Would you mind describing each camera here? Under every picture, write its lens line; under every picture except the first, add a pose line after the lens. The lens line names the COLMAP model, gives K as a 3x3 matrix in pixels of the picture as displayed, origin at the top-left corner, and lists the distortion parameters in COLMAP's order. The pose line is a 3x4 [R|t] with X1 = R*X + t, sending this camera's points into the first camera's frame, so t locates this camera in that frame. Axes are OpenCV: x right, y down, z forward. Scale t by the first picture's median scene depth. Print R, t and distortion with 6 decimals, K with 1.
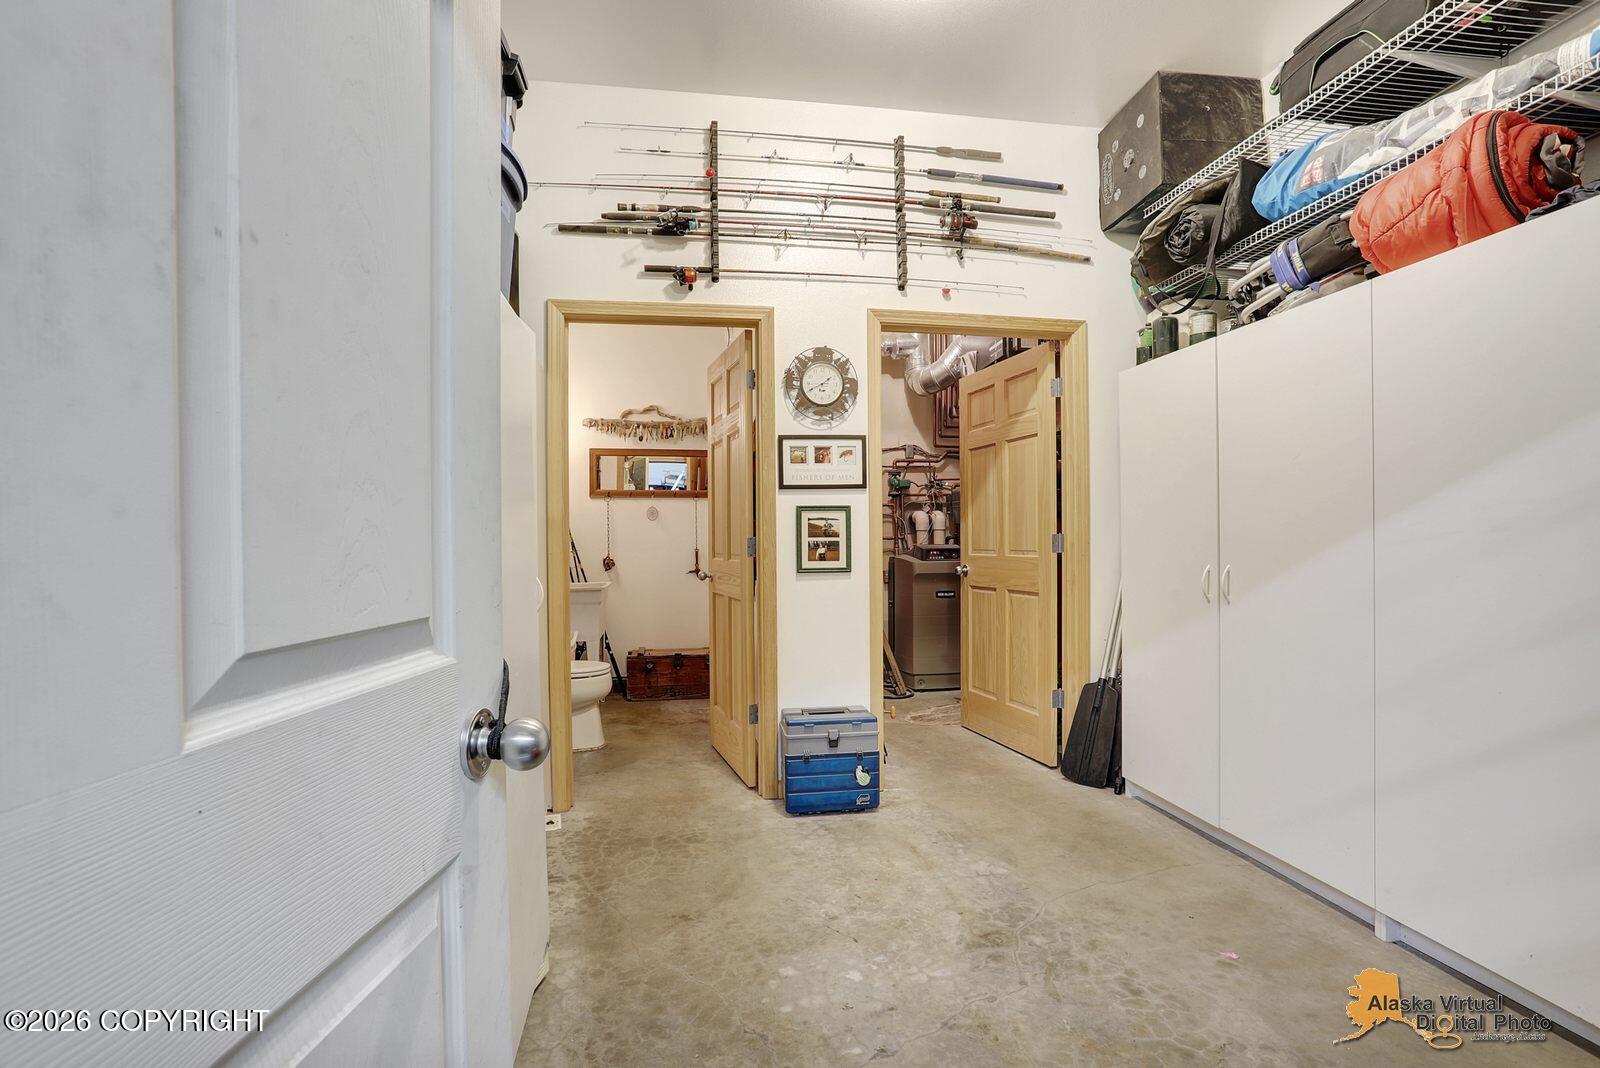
lens RADIAL K [[766.4, 0, 784.9], [0, 766.4, 535.1], [0, 0, 1]] dist [-0.030927, 0.003763]
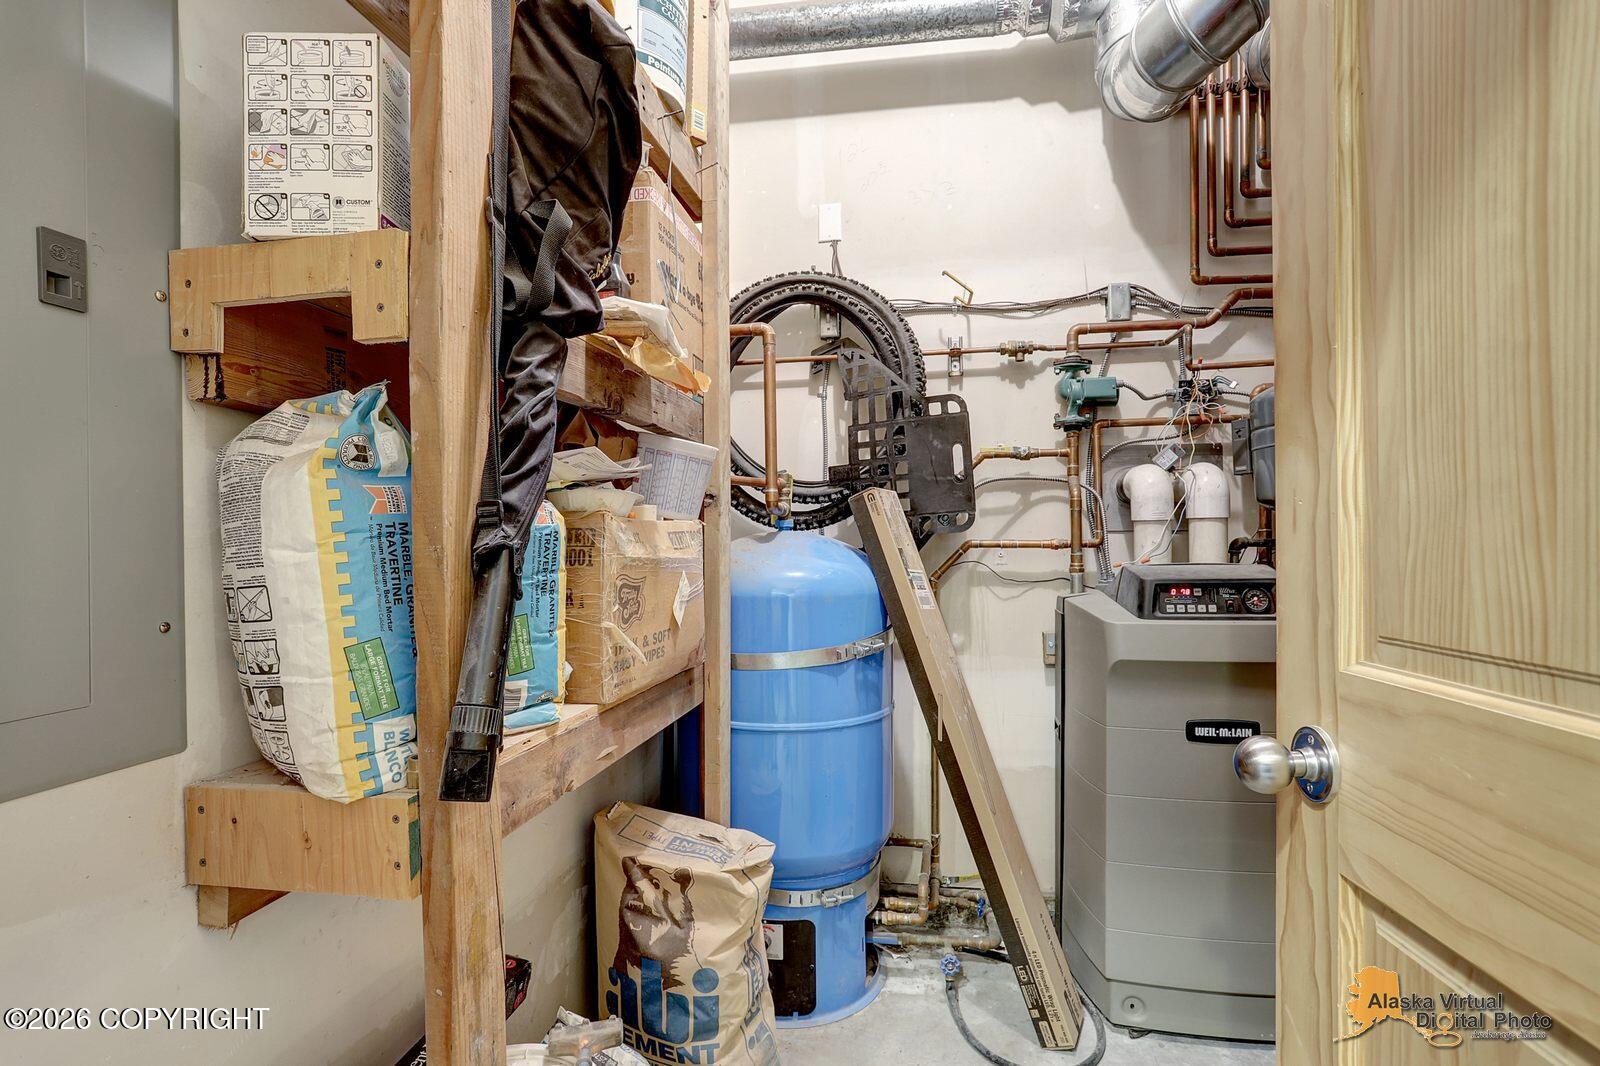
lens RADIAL K [[766.4, 0, 805.1], [0, 766.4, 532.3], [0, 0, 1]] dist [-0.030927, 0.003763]
pose [[0.944318, 0.000633, -0.329033, 0.147366], [-0.001054, 0.999999, -0.001101, -0.000864], [0.329032, 0.001386, 0.944318, 0.640291]]
